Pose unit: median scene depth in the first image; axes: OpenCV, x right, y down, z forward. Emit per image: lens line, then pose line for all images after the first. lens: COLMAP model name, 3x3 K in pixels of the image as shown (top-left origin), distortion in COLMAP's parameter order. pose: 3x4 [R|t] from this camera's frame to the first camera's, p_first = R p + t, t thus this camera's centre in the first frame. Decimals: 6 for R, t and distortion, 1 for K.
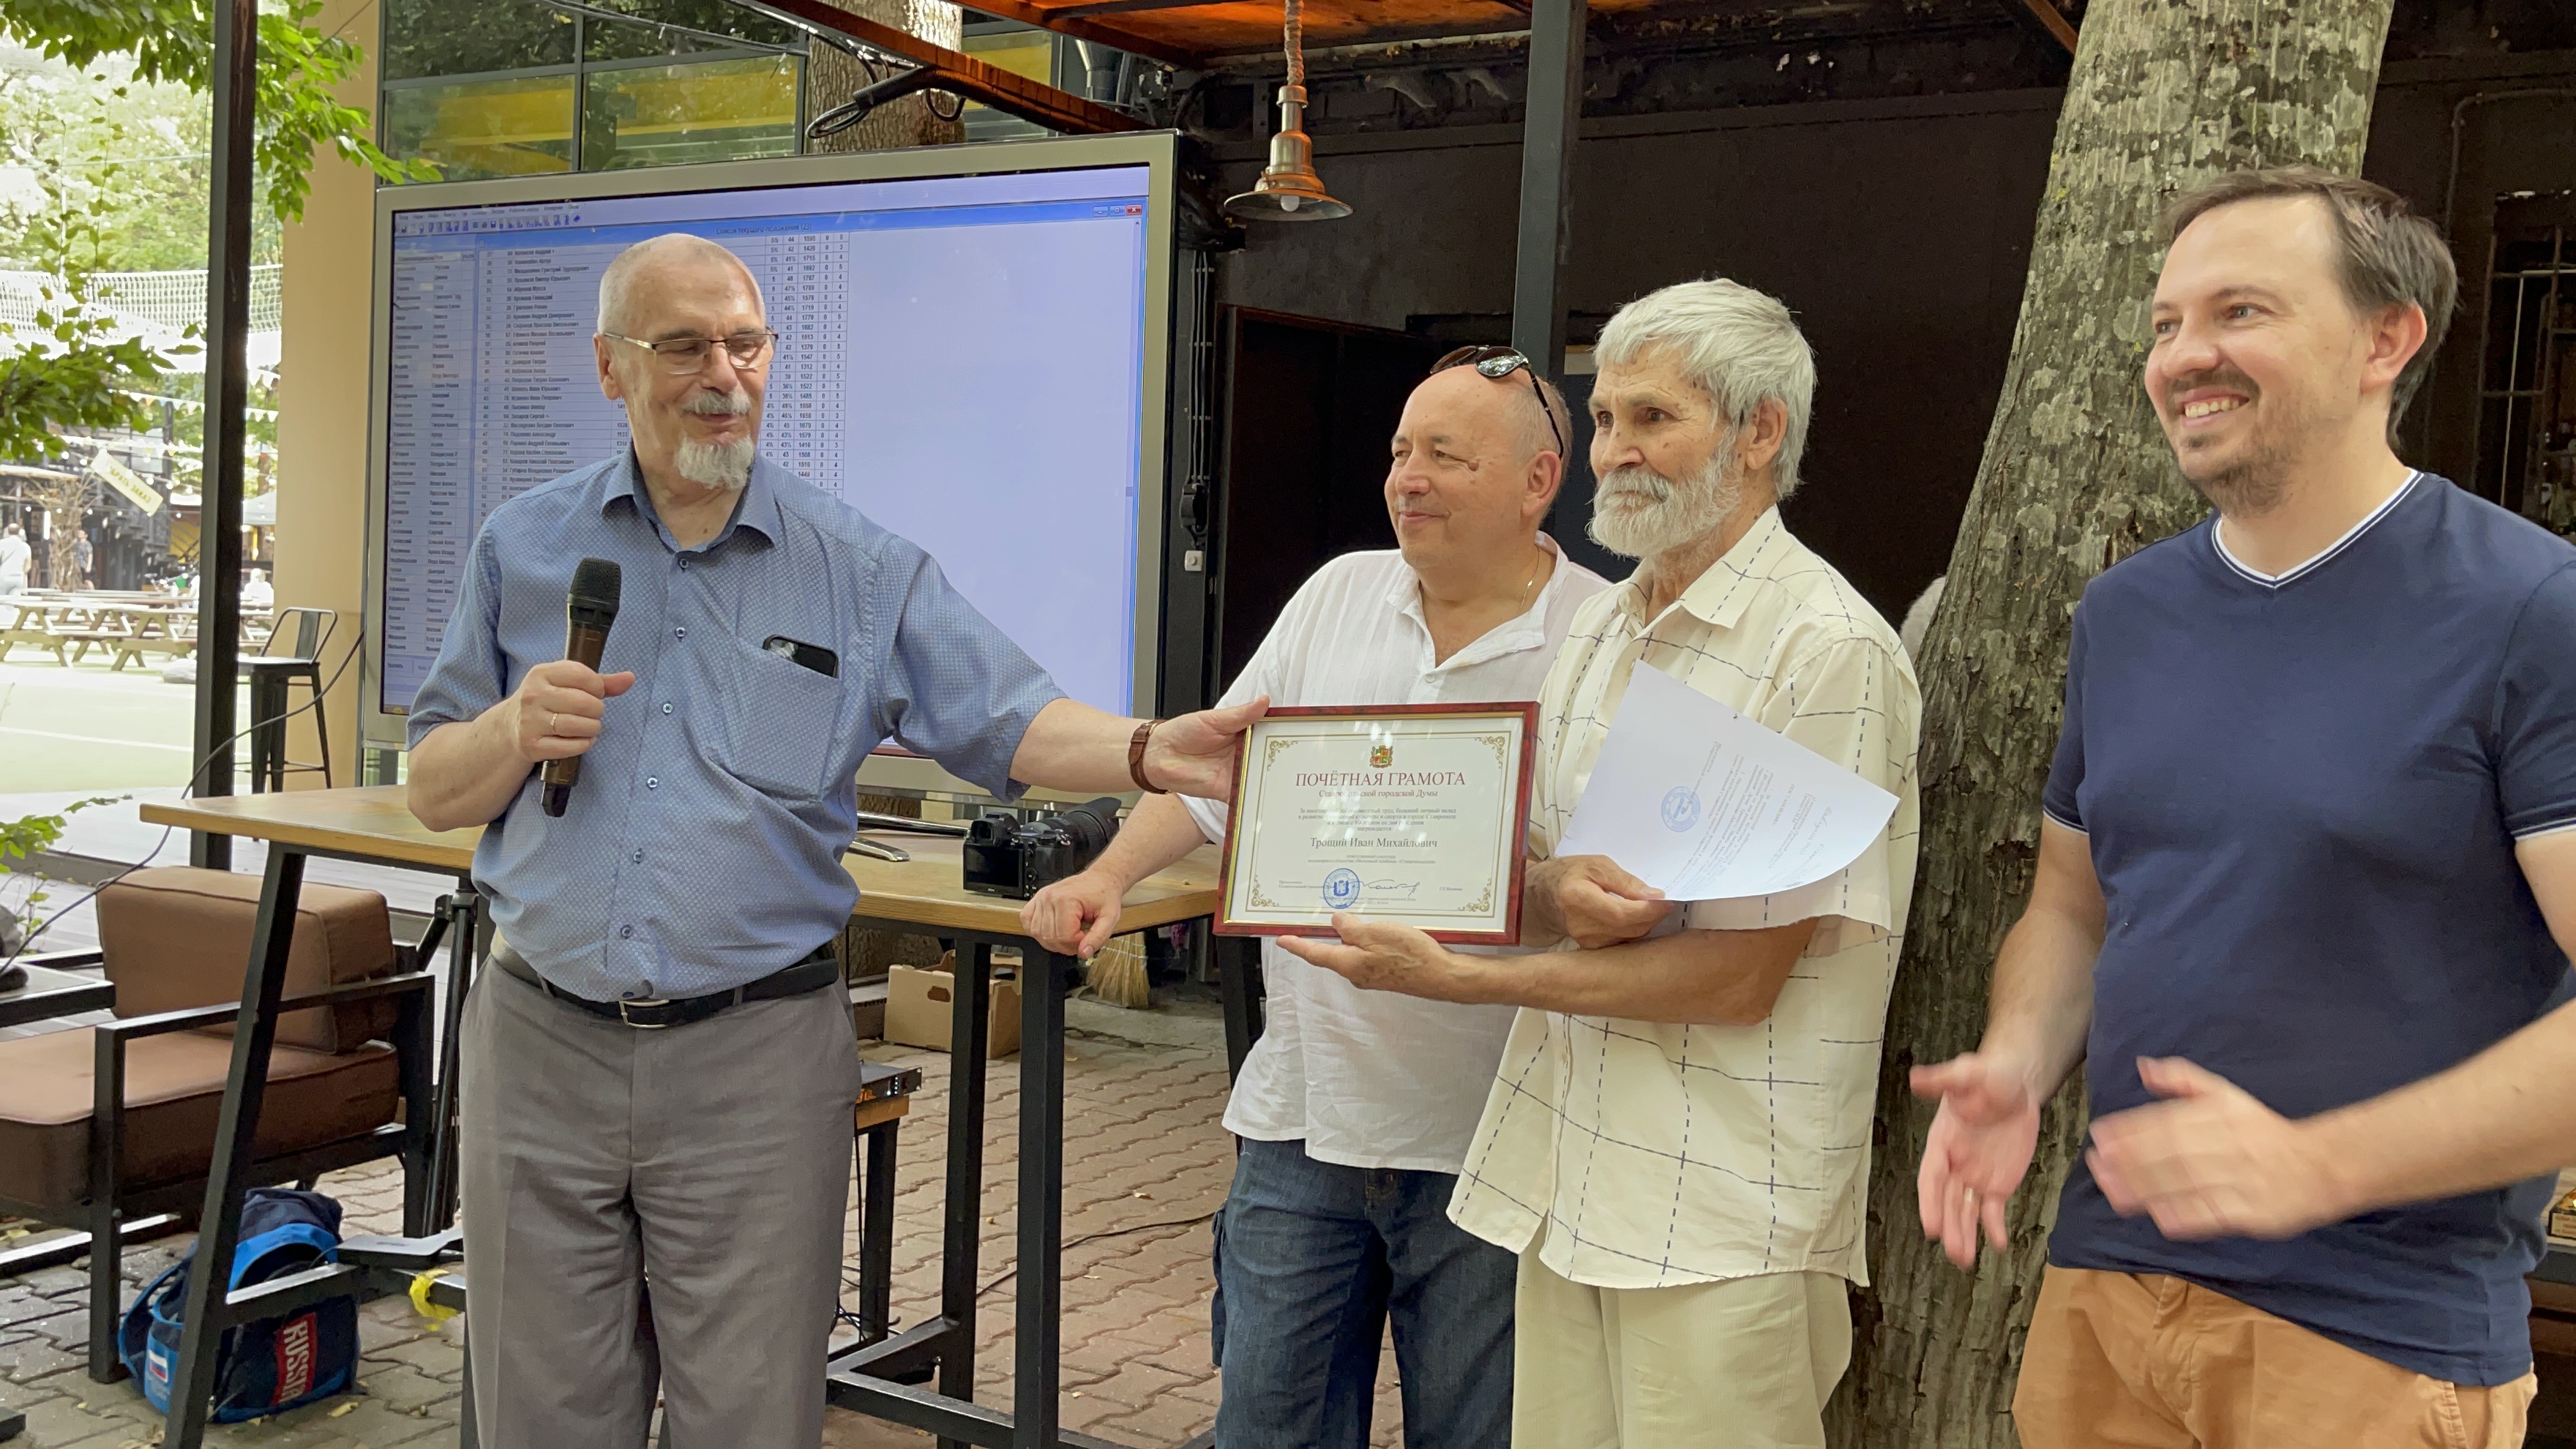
lens RADIAL K [[2227.7, 0, 1289.6], [0, 2227.7, 725.5], [0, 0, 1]] dist [0.021181, 0.000956]
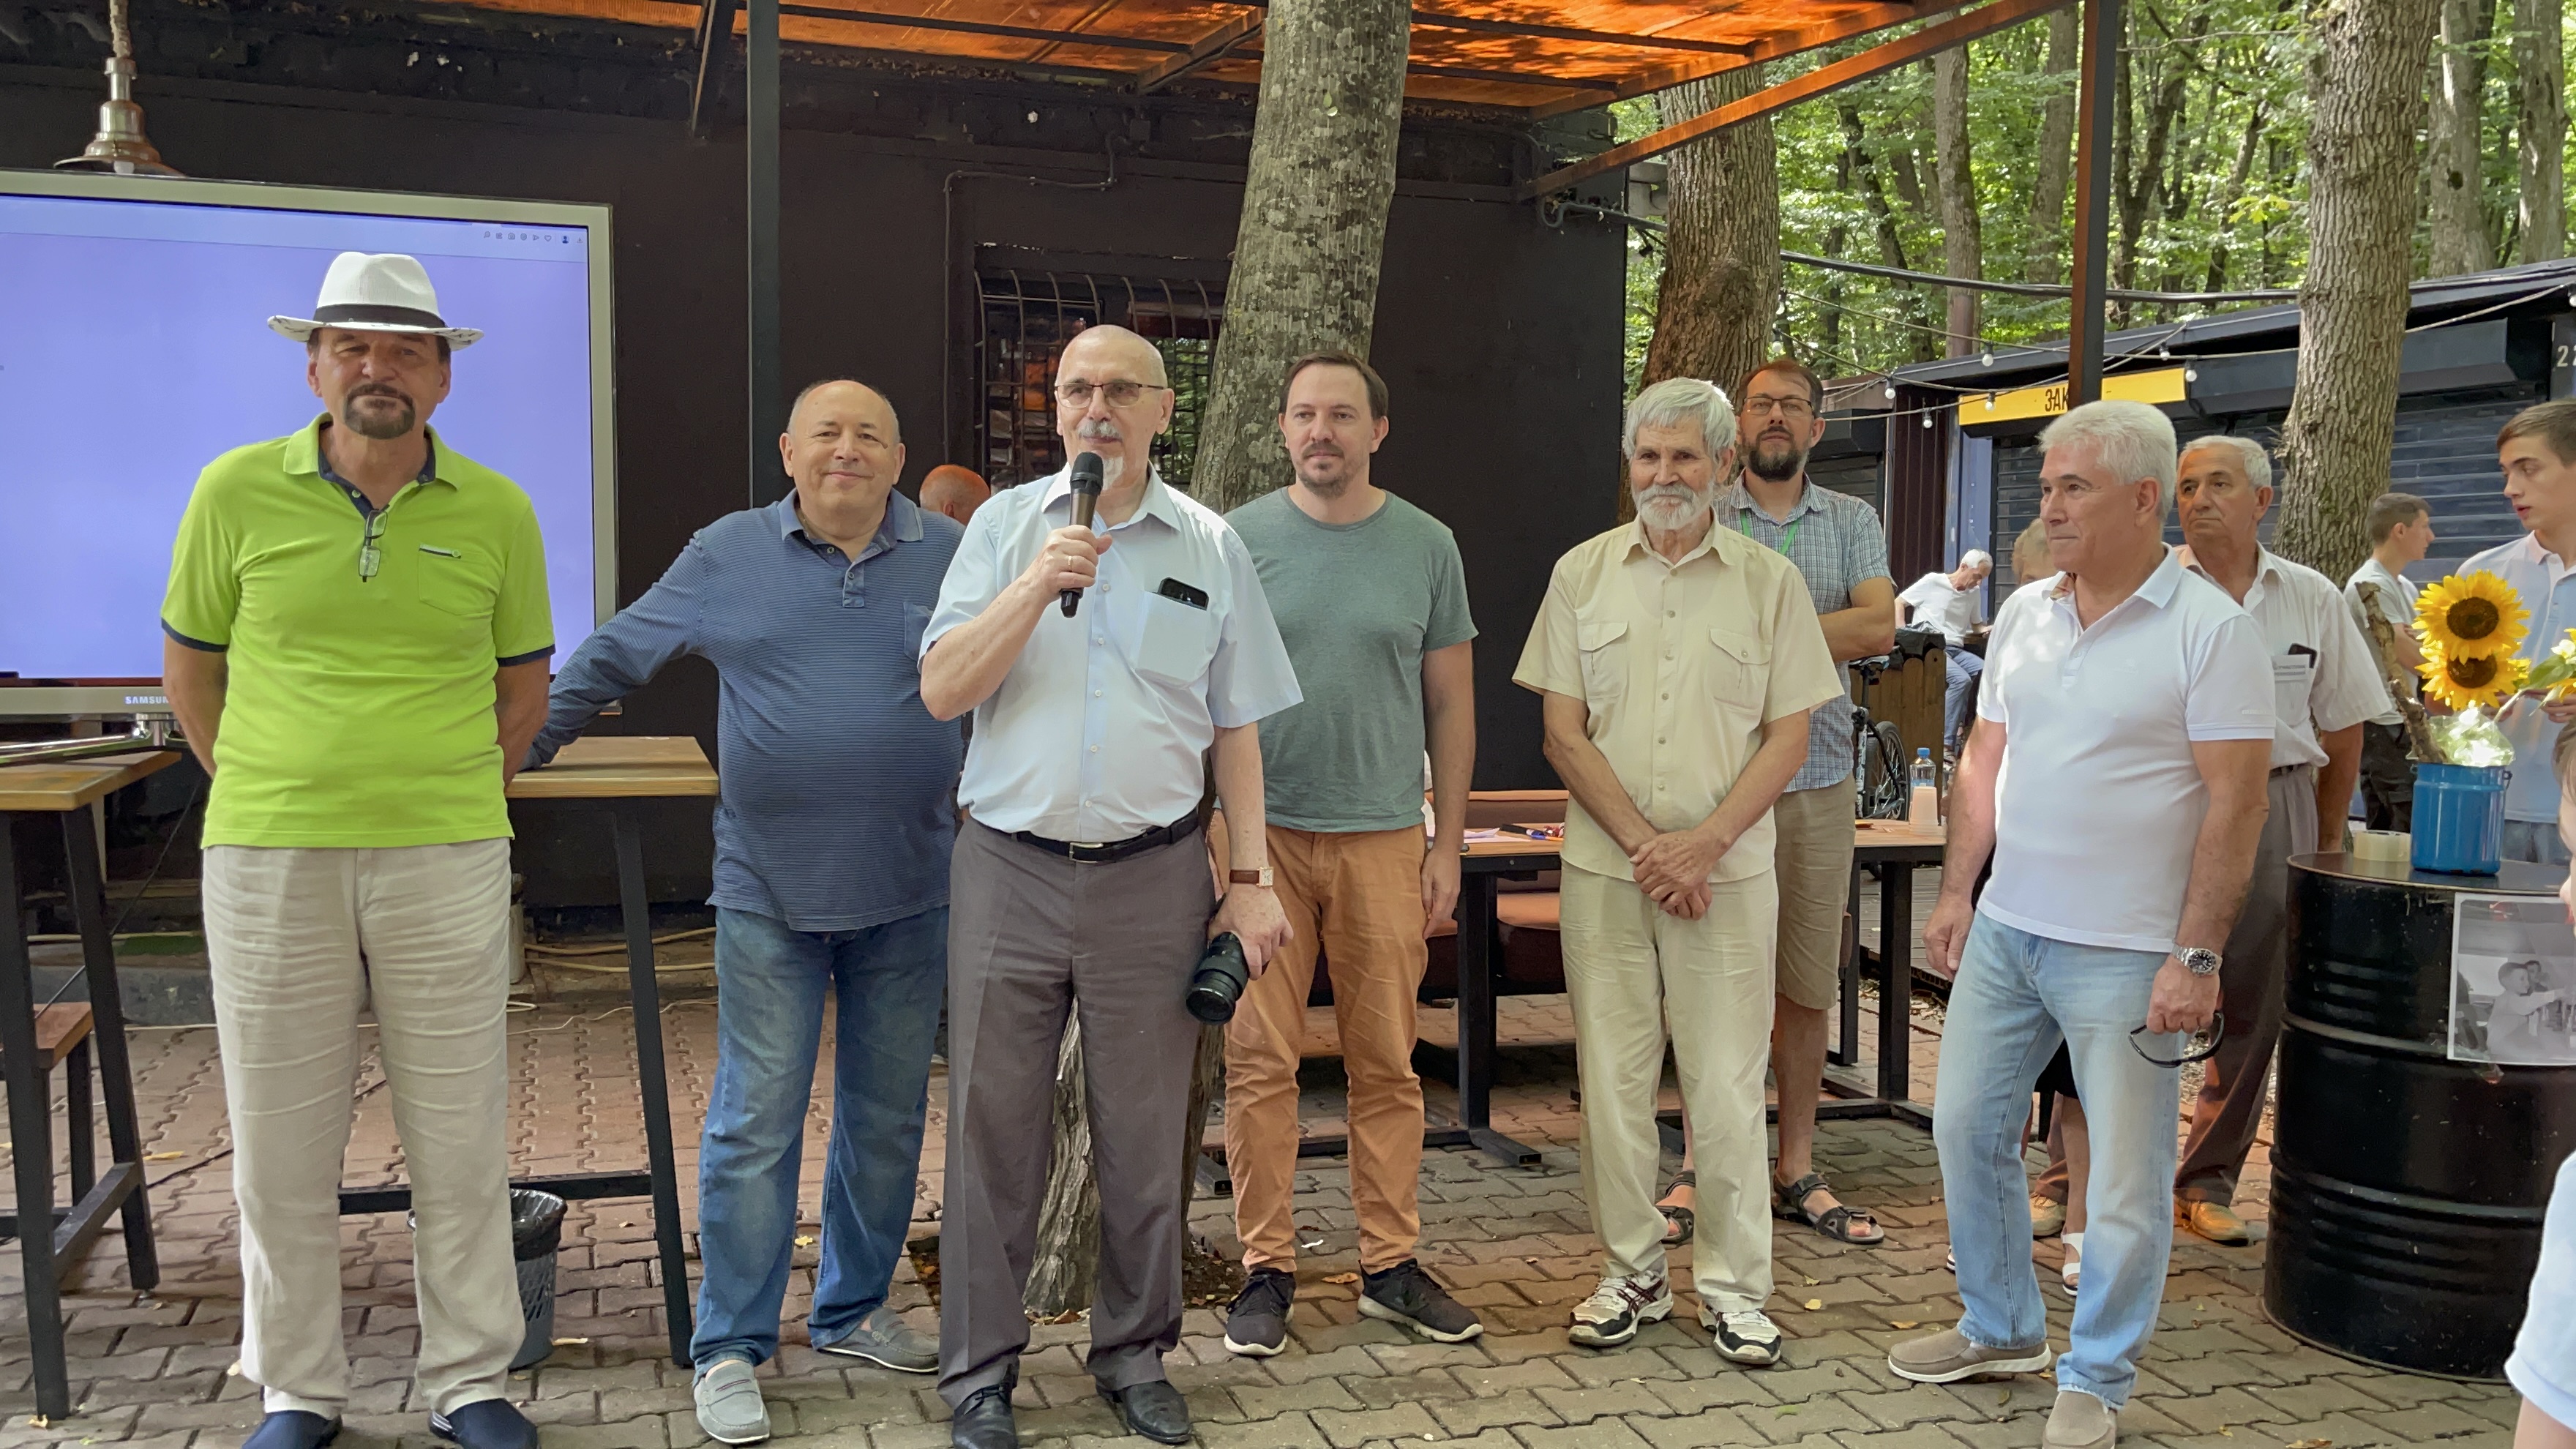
lens RADIAL K [[2227.7, 0, 1293.9], [0, 2227.7, 730.6], [0, 0, 1]] dist [0.021181, 0.000956]
pose [[0.670235, -0.089028, 0.736789, -1.079609], [0.056687, 0.996020, 0.068785, -0.025508], [-0.739980, -0.004336, 0.672614, -0.322015]]
